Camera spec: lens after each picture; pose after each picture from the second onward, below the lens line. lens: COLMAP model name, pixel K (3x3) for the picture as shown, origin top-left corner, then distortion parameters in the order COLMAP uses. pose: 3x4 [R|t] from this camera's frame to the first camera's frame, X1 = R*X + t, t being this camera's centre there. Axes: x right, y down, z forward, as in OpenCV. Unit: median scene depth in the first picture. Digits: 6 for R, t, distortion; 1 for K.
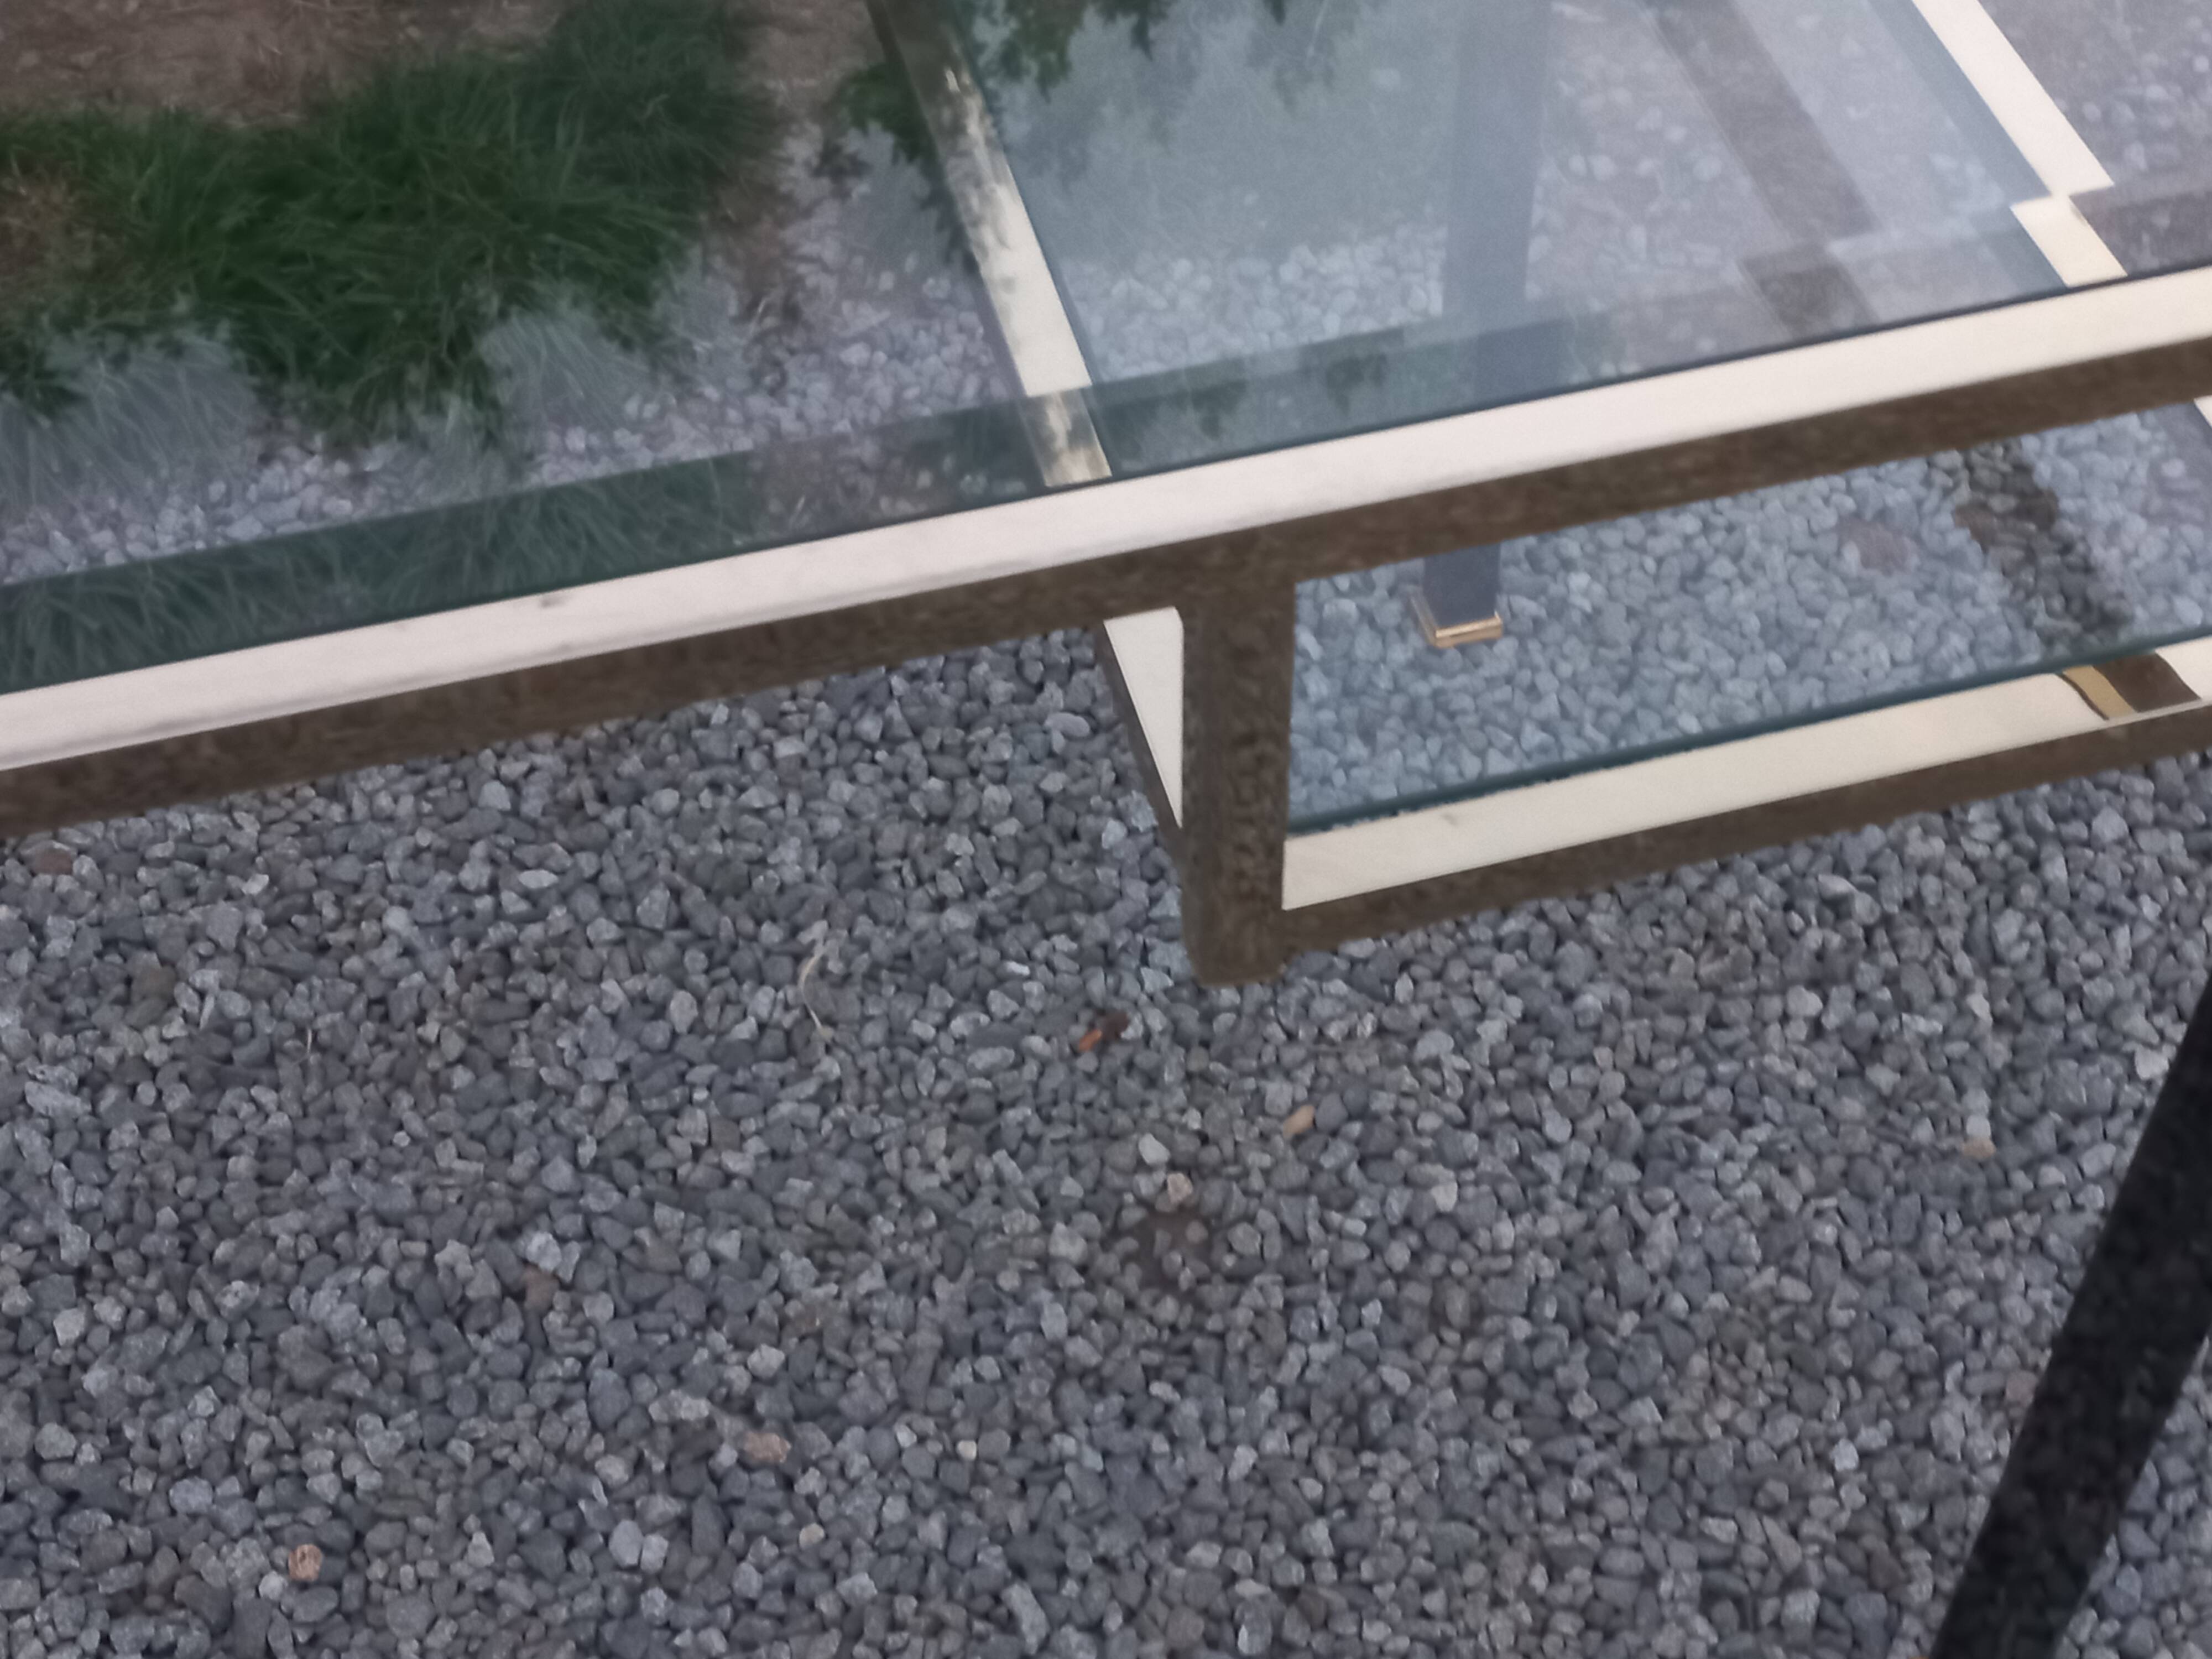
lens RADIAL K [[3167.3, 0, 1095.3], [0, 3167.3, 814.1], [0, 0, 1]] dist [0.074996, 0.000000]
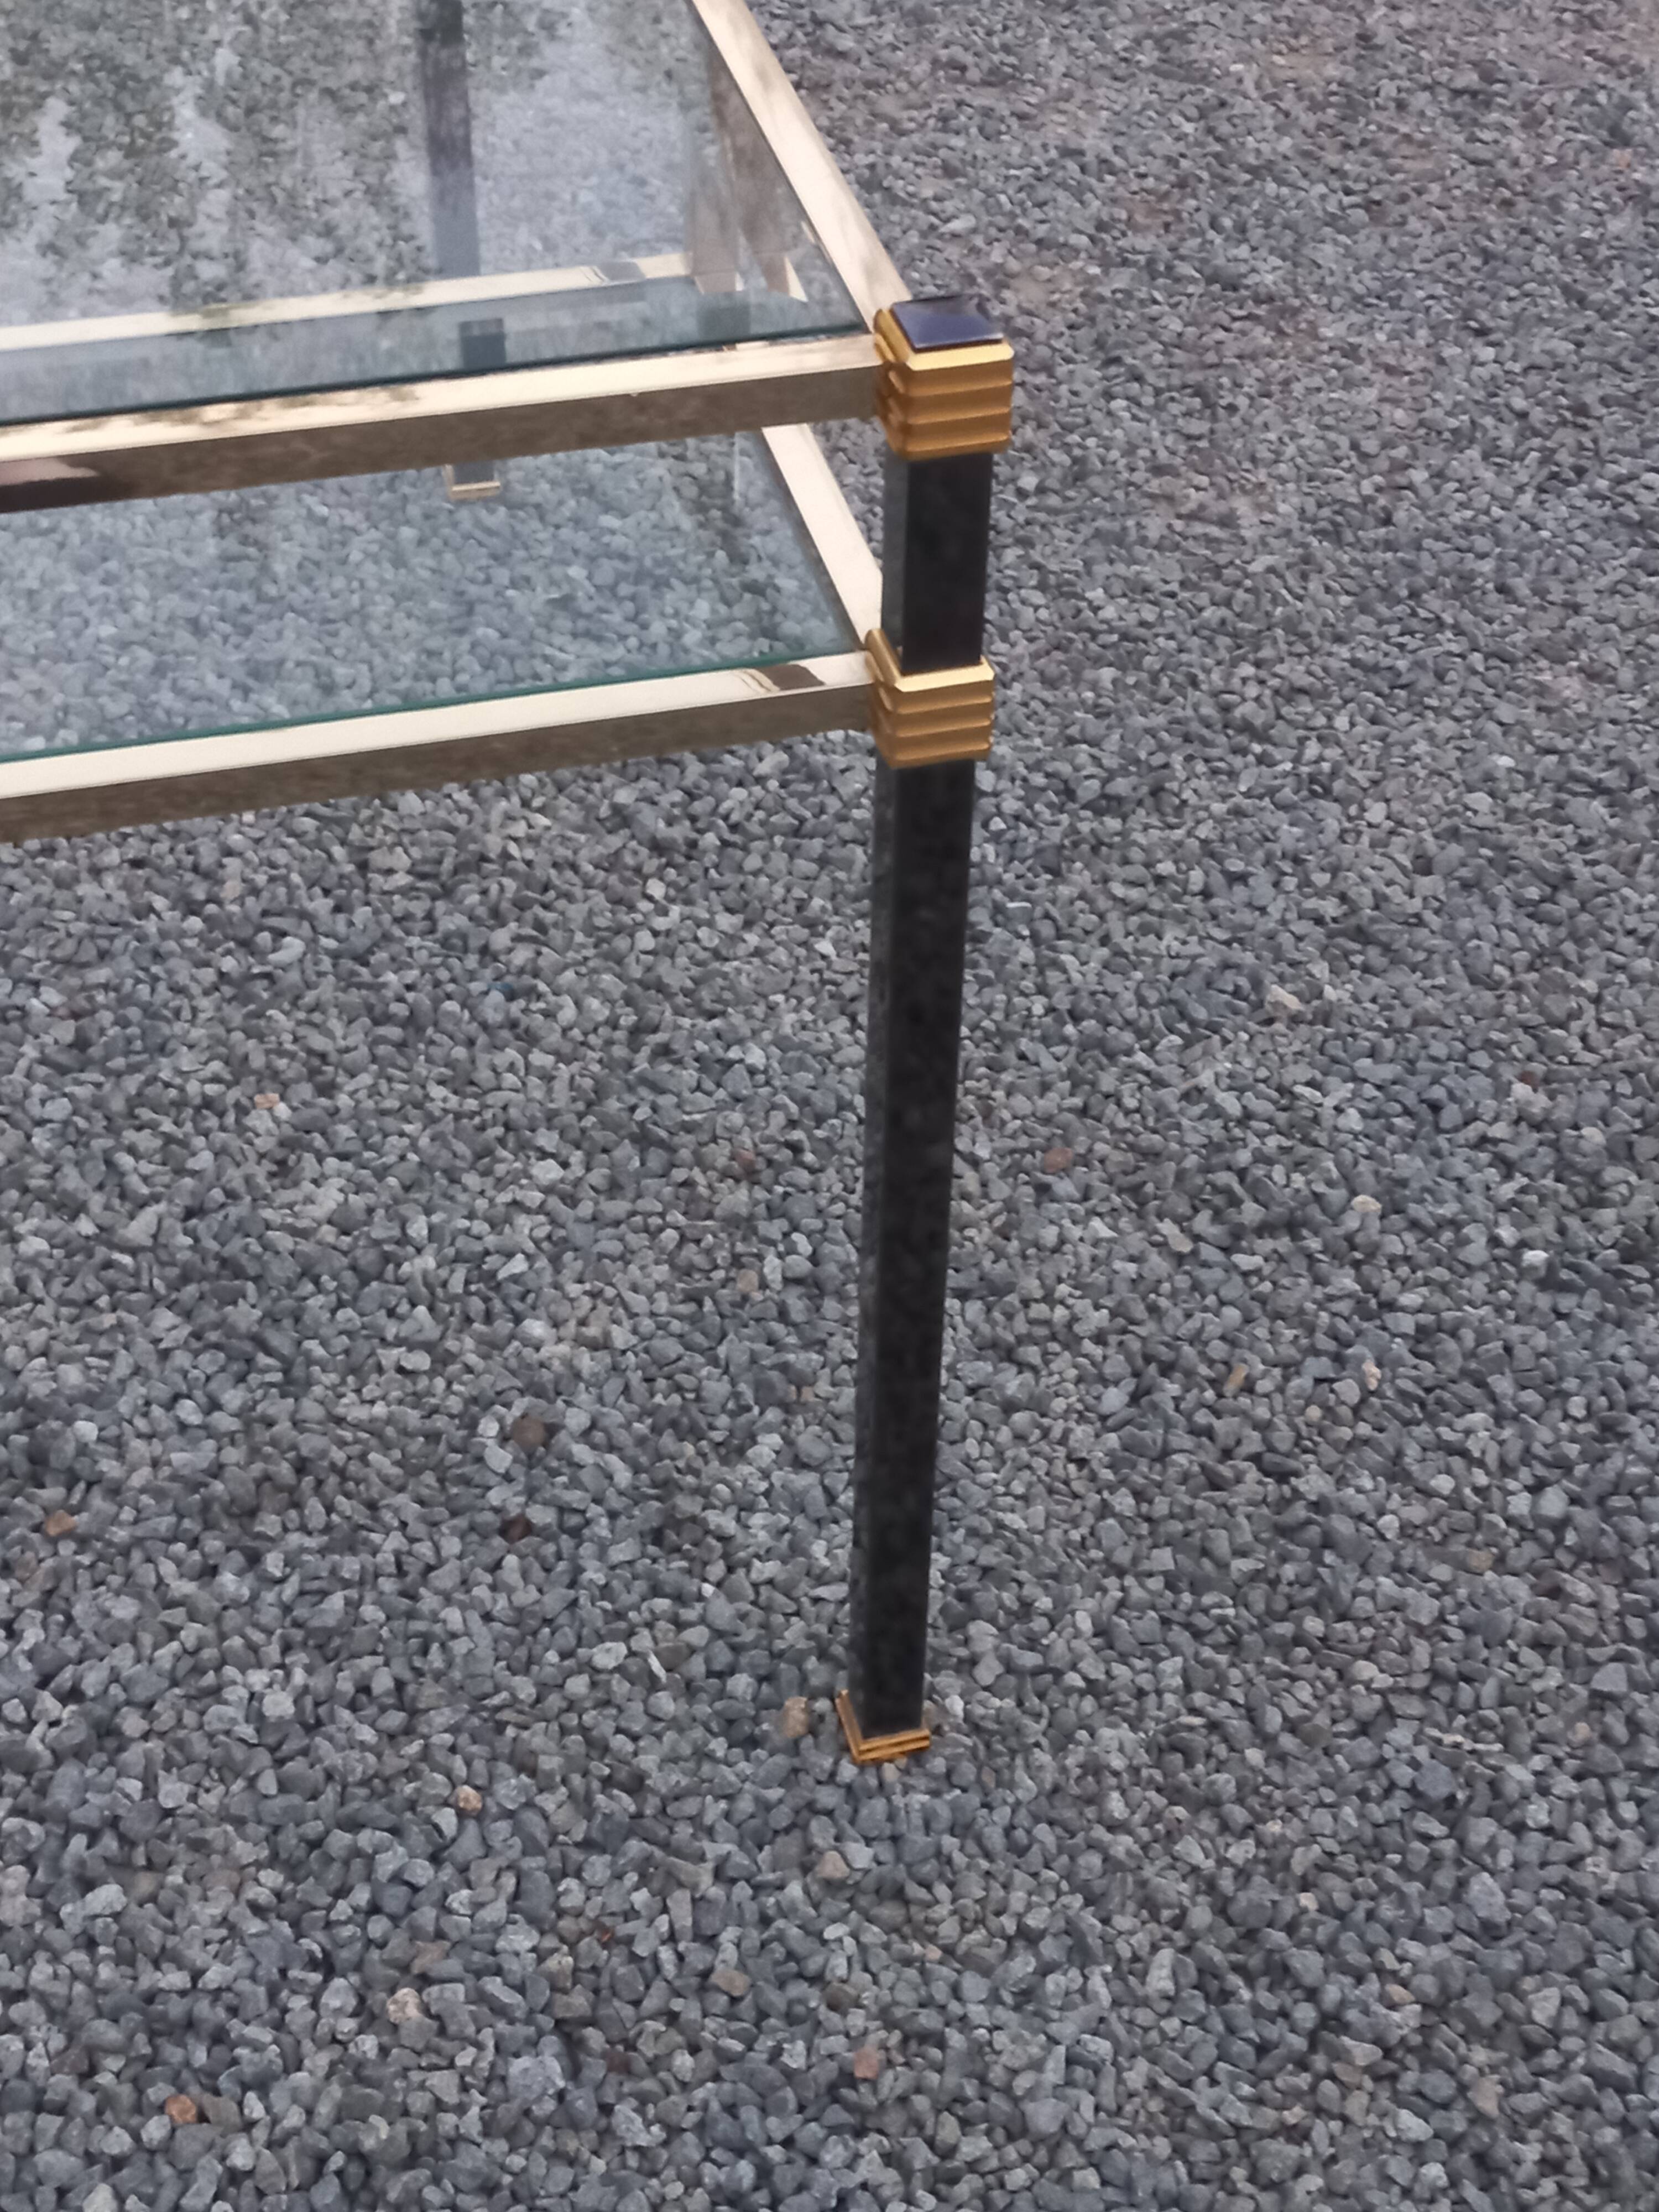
lens RADIAL K [[3167.3, 0, 870.2], [0, 3167.3, 1075.8], [0, 0, 1]] dist [0.074996, 0.000000]
pose [[-0.008189, -0.663272, 0.748334, -1.210587], [0.759243, 0.482891, 0.436310, -0.174783], [-0.650756, 0.571740, 0.499630, 0.092261]]
